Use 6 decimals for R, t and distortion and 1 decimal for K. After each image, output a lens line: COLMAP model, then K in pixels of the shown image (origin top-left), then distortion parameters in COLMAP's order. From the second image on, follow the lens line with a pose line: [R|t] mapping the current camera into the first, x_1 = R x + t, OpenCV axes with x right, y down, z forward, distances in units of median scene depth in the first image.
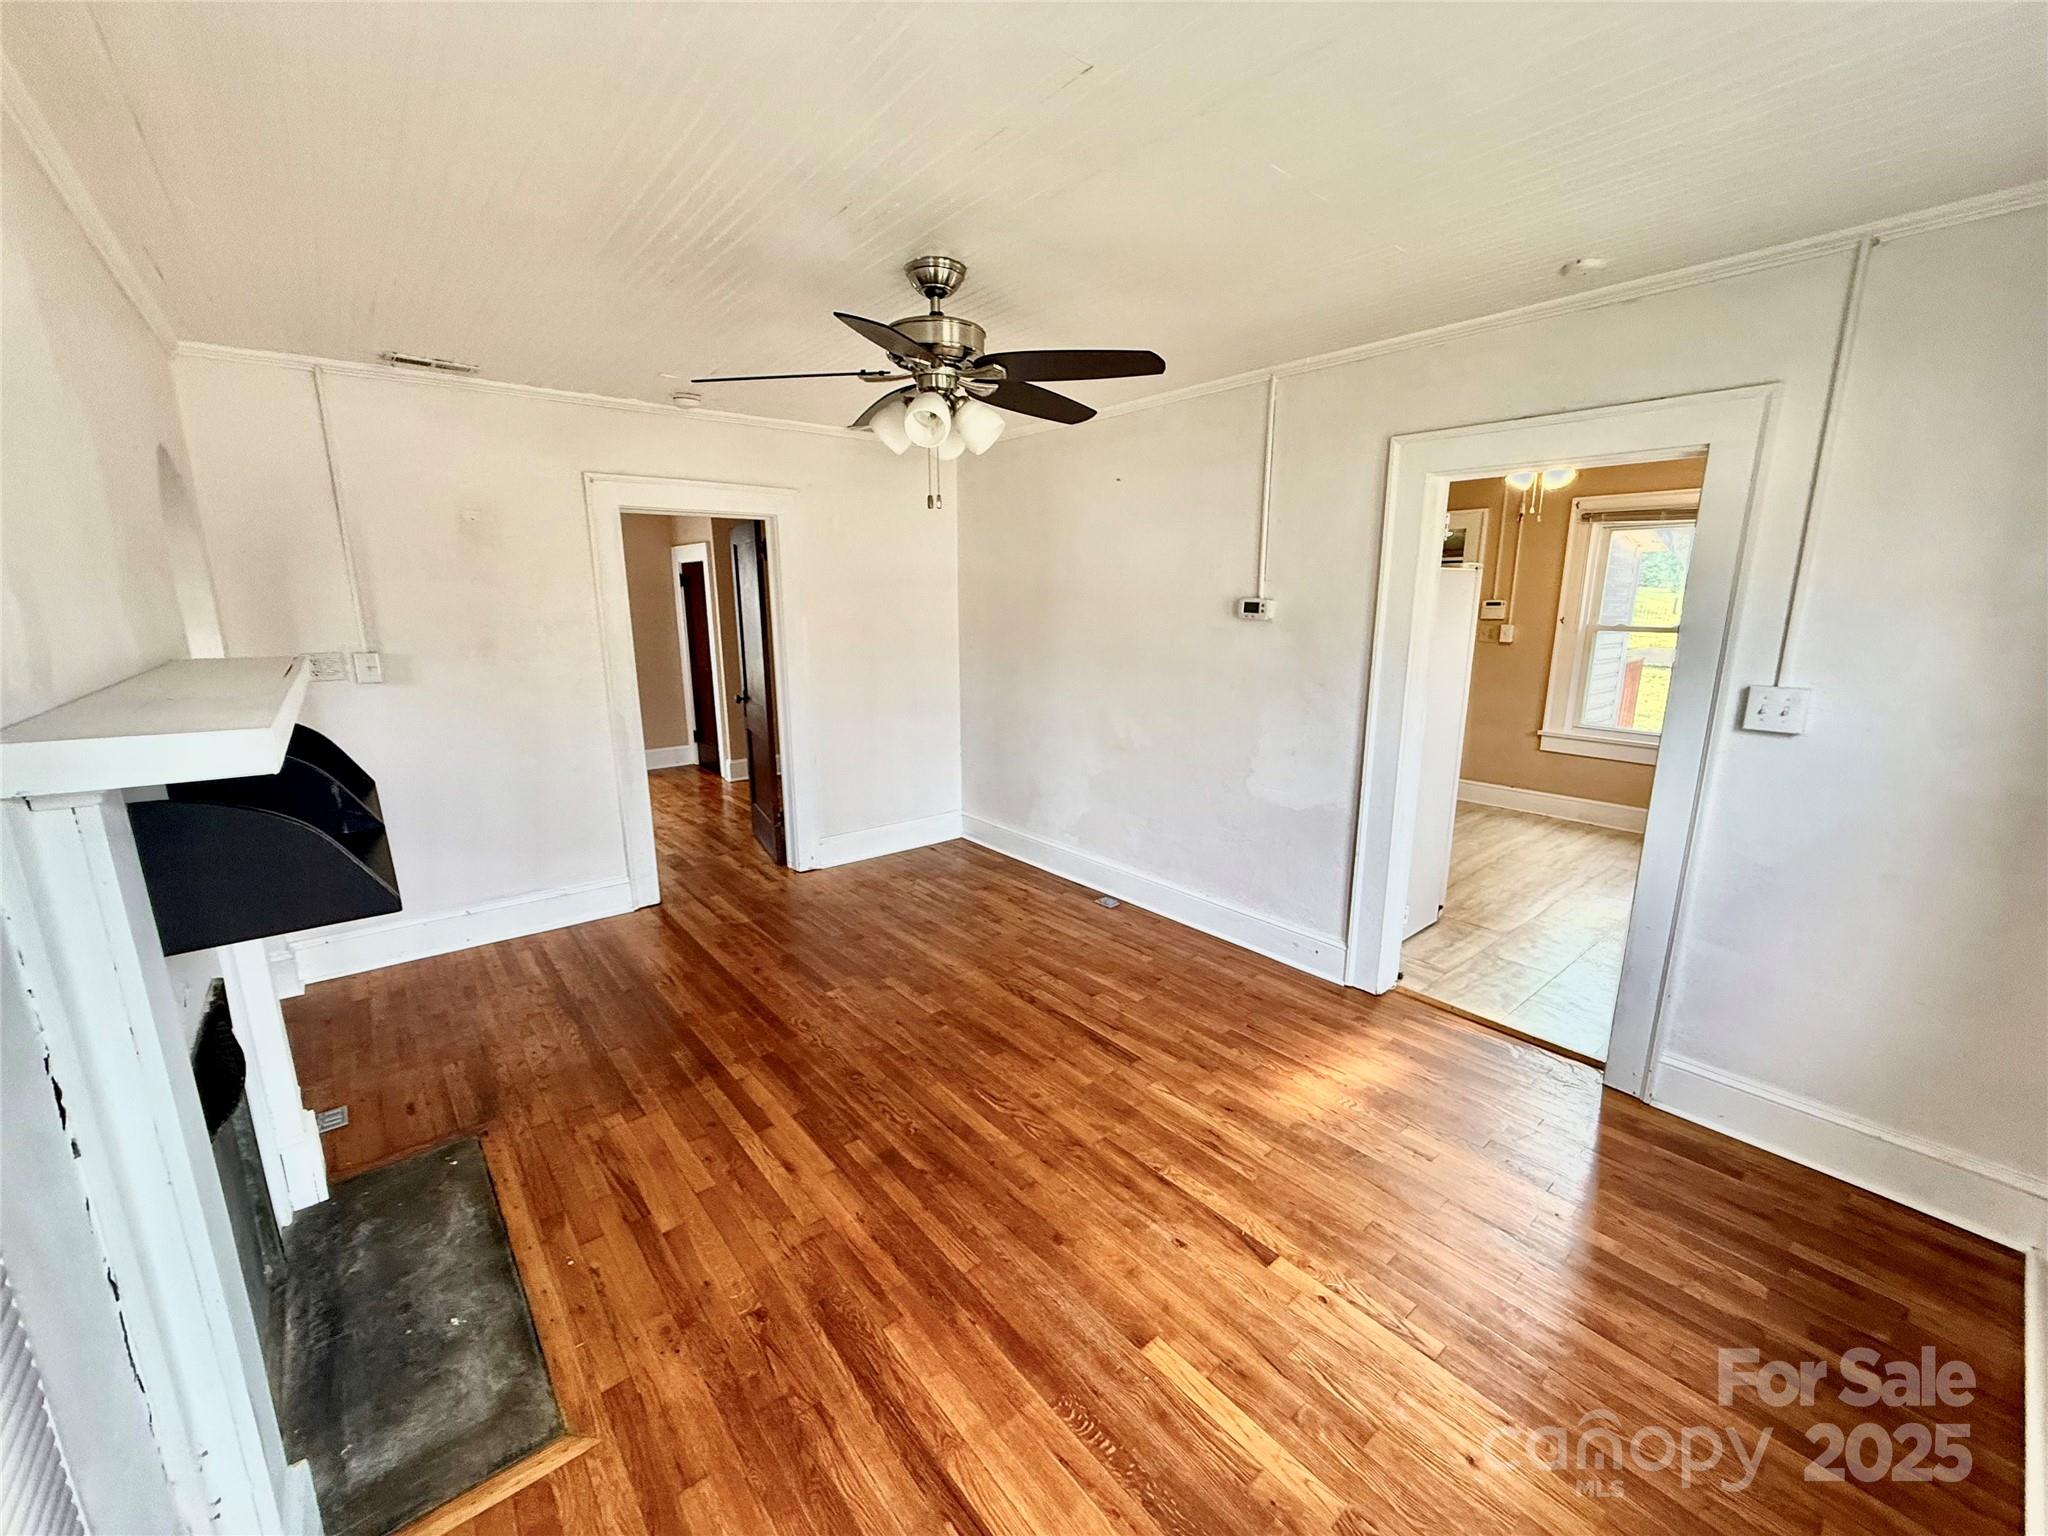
lens RADIAL K [[816.0, 0, 1018.6], [0, 816.0, 764.6], [0, 0, 1]] dist [-0.000725, 0.000666]
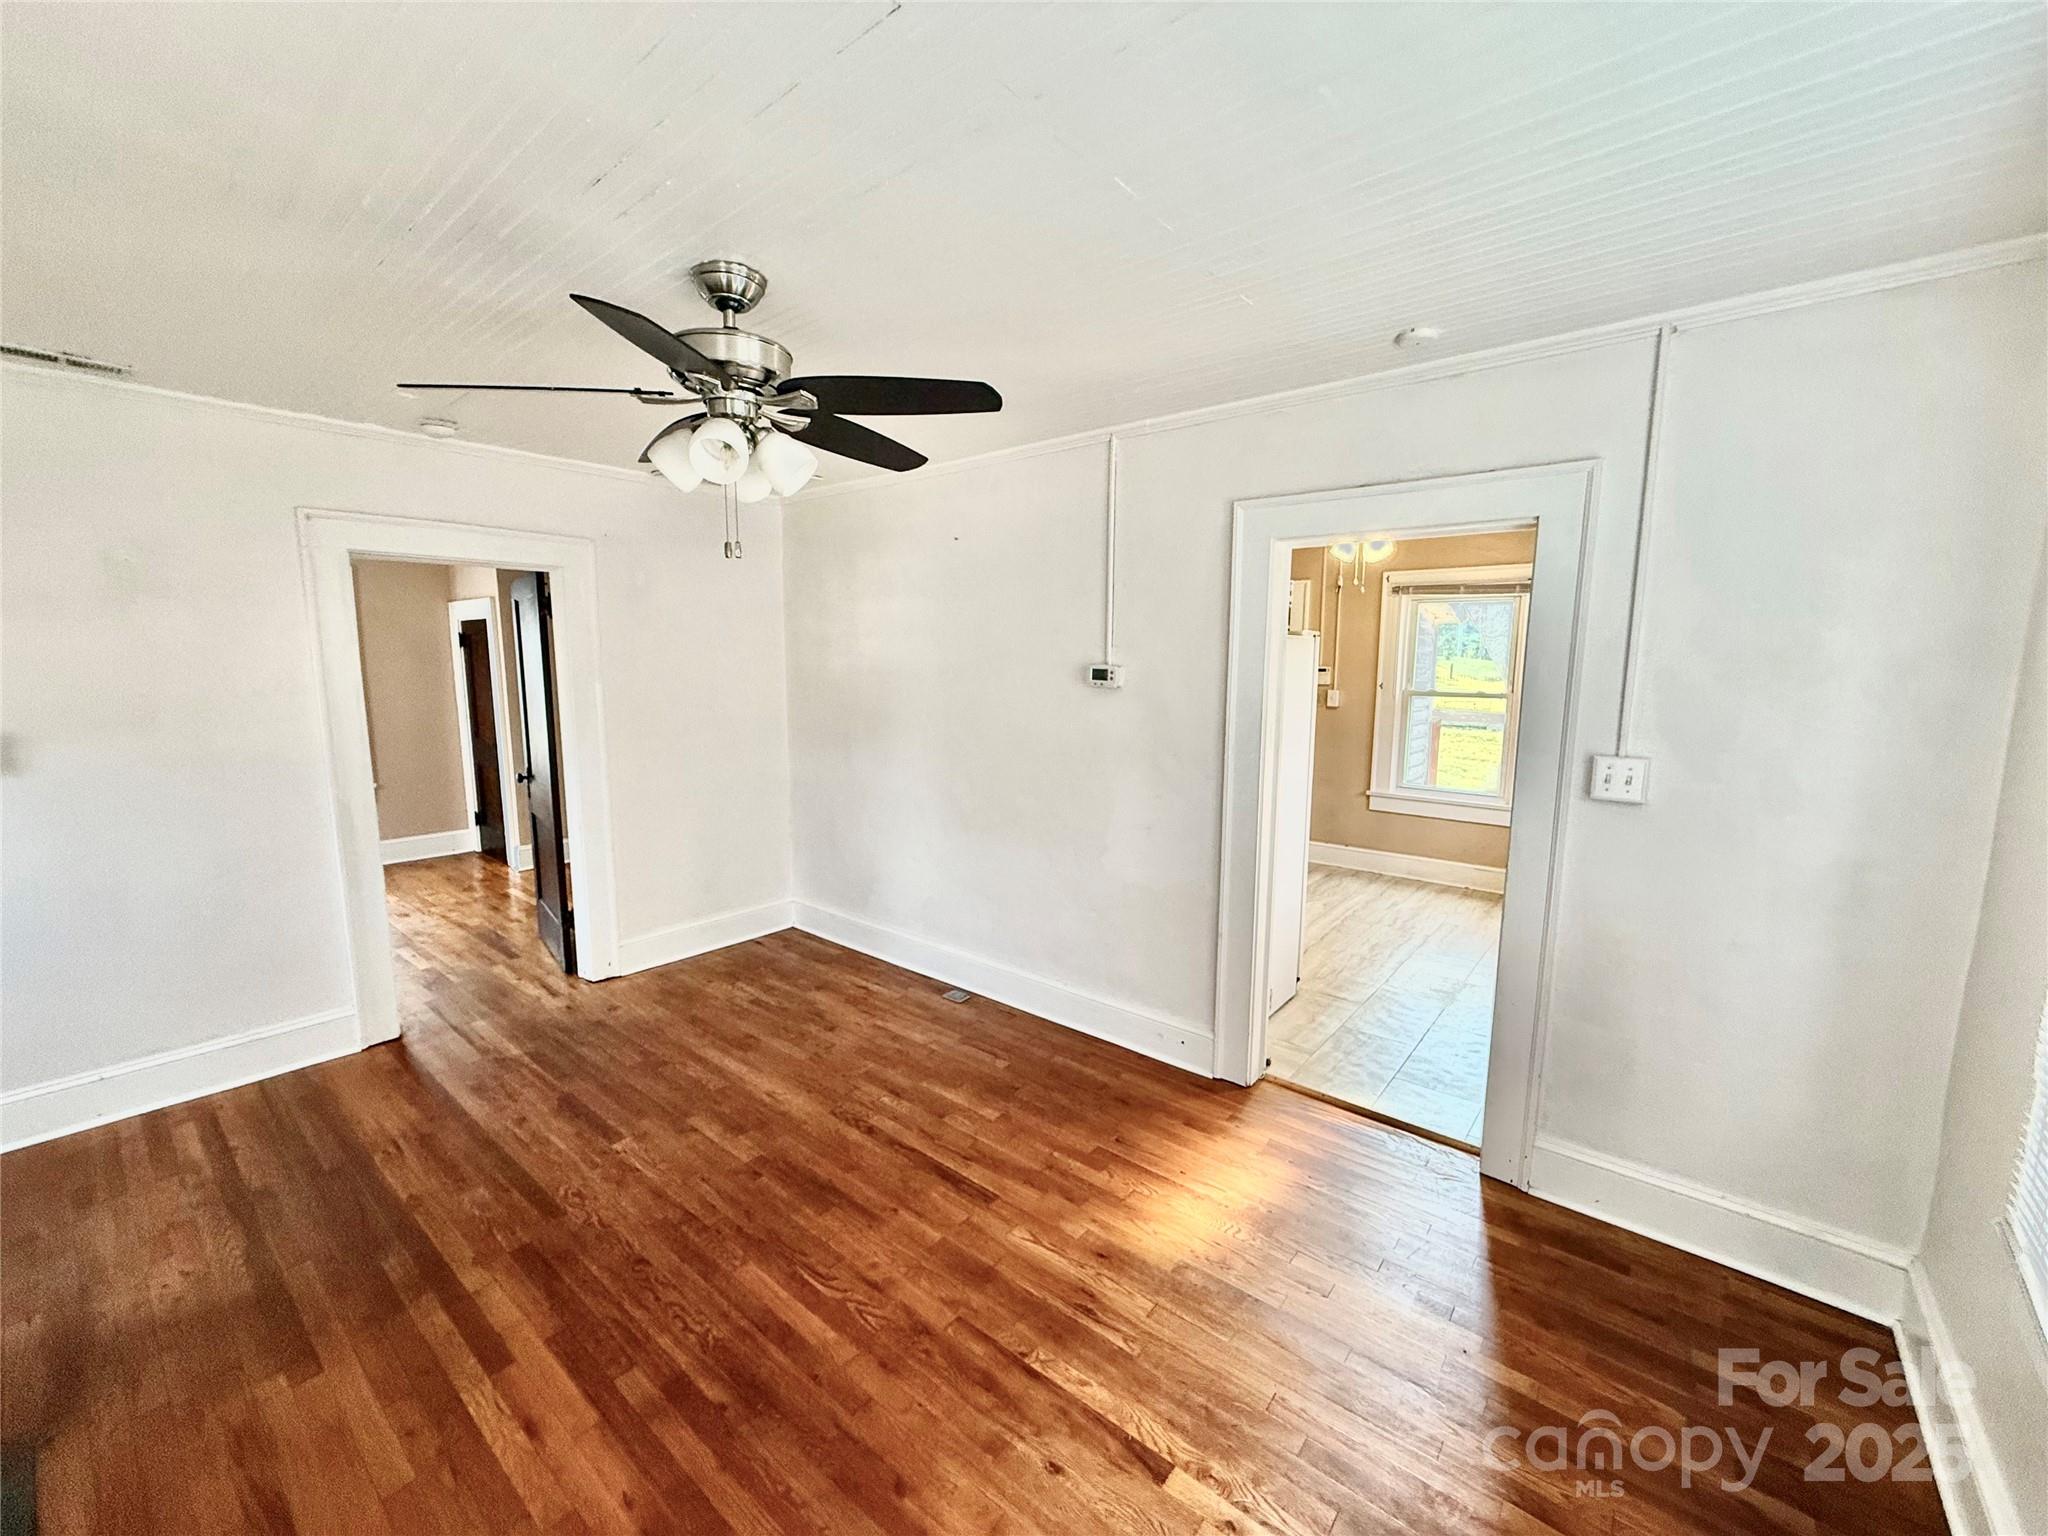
lens RADIAL K [[816.0, 0, 1017.7], [0, 816.0, 763.6], [0, 0, 1]] dist [-0.000725, 0.000666]
pose [[0.982785, -0.018034, 0.183872, 0.020313], [0.032042, 0.996781, -0.073495, -0.028653], [-0.181954, 0.078122, 0.980199, 0.123089]]
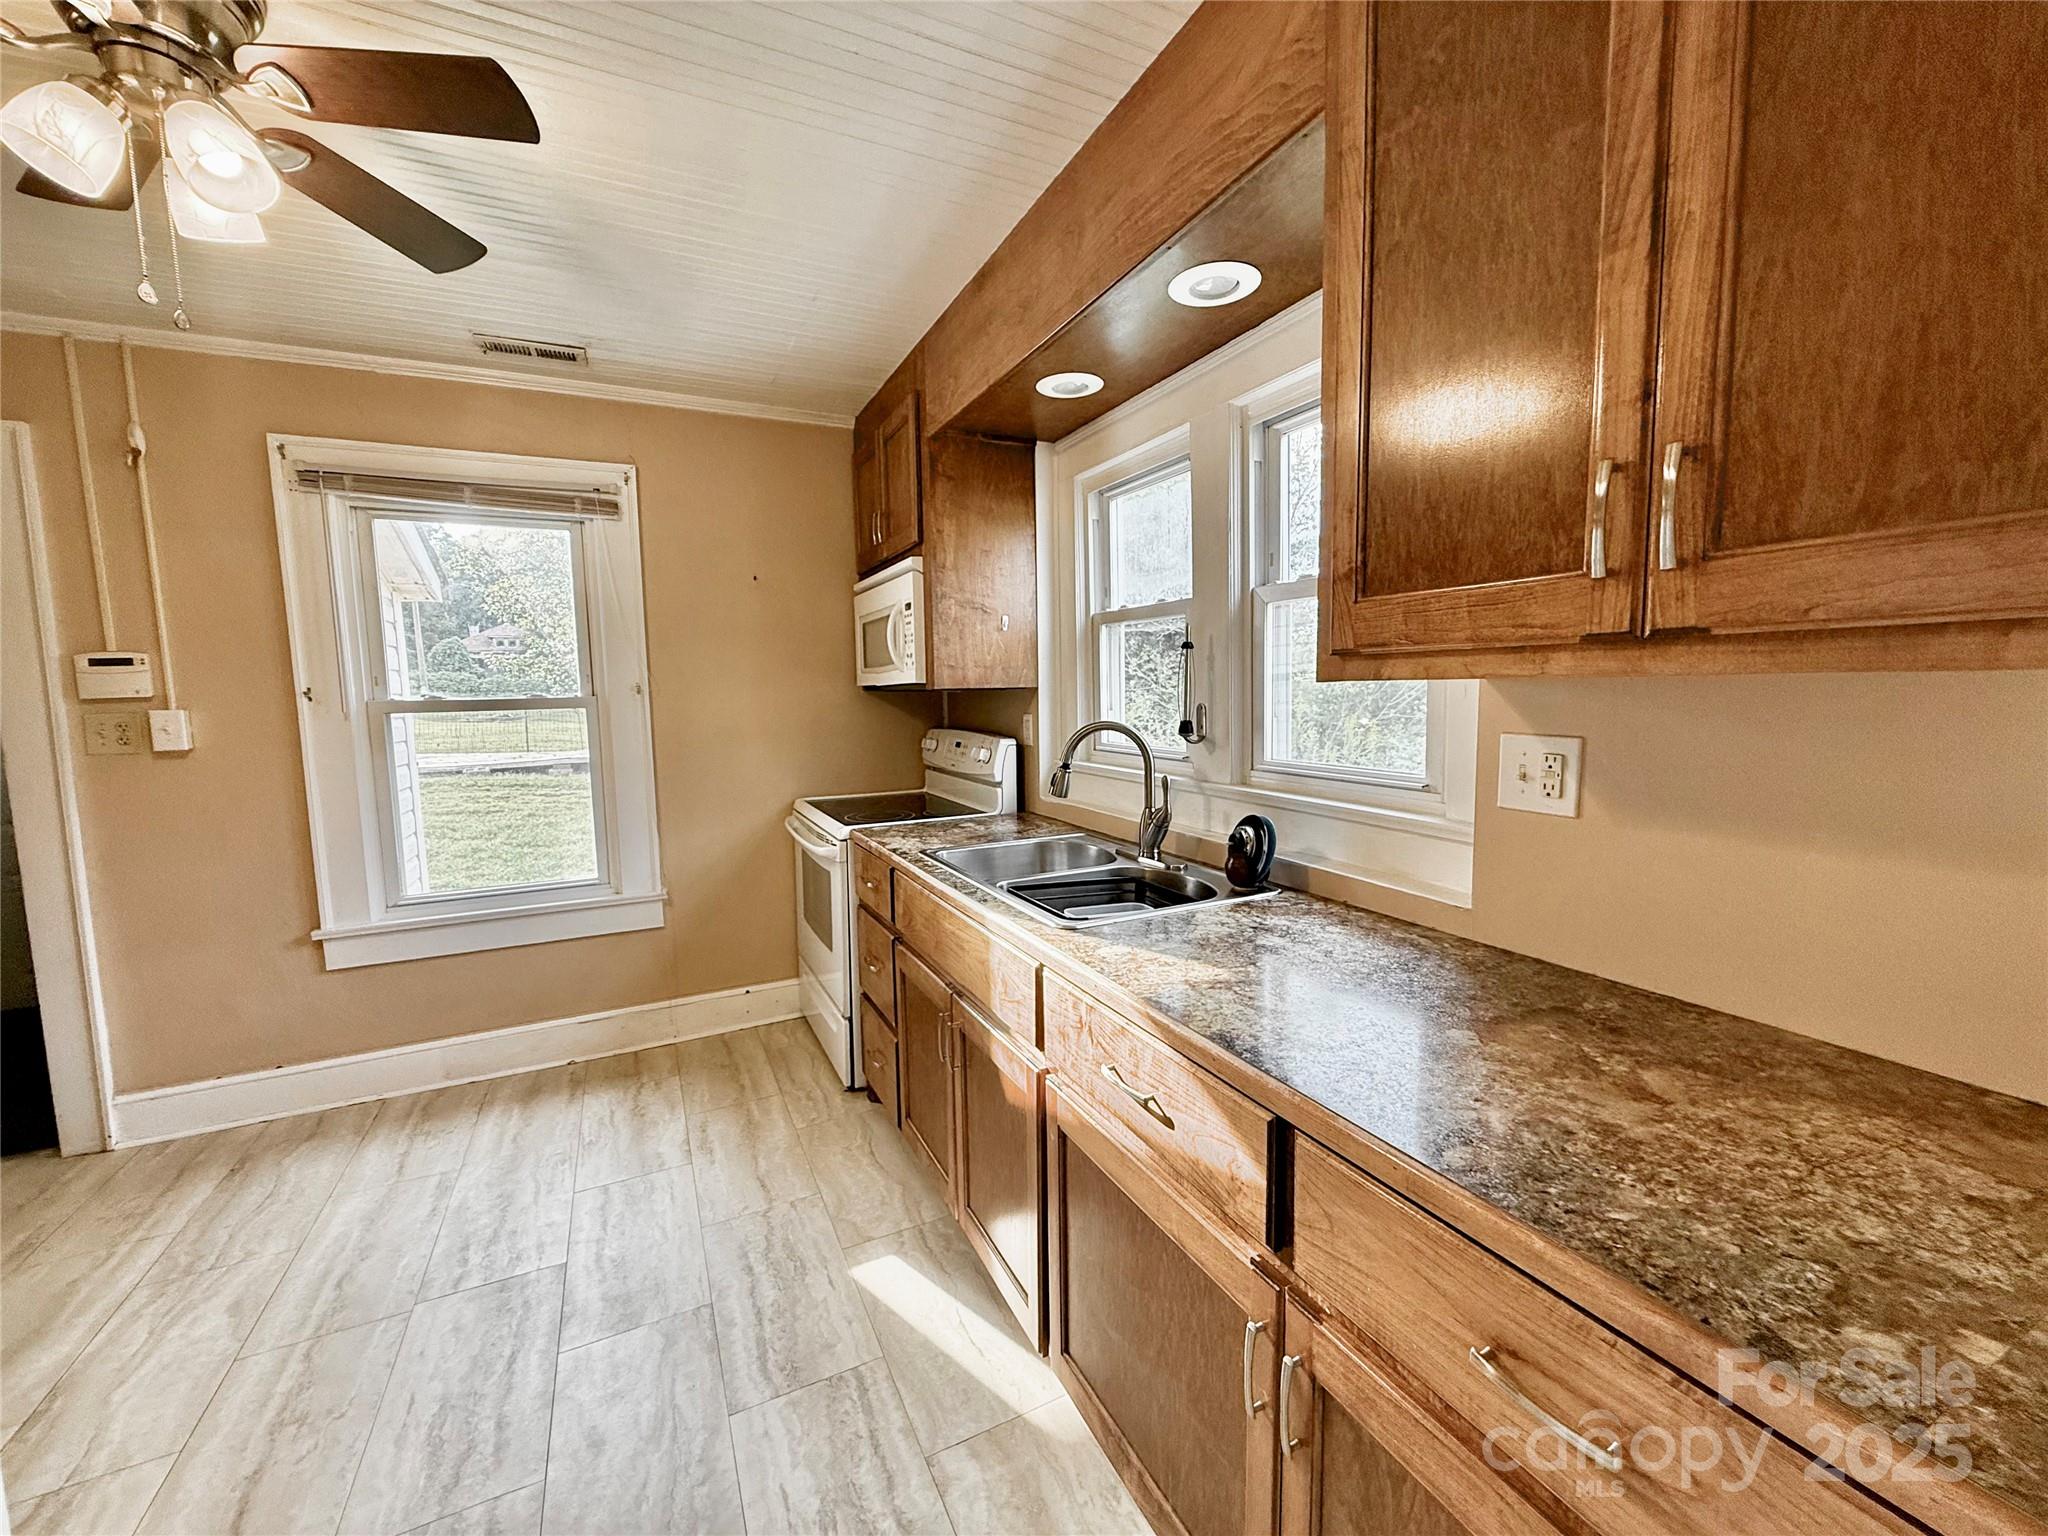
lens RADIAL K [[816.0, 0, 1011.5], [0, 816.0, 766.6], [0, 0, 1]] dist [-0.000725, 0.000666]
pose [[0.241068, -0.100119, 0.965330, 0.606749], [0.222943, 0.973777, 0.045320, -0.133312], [-0.944554, 0.204288, 0.257068, 1.000350]]
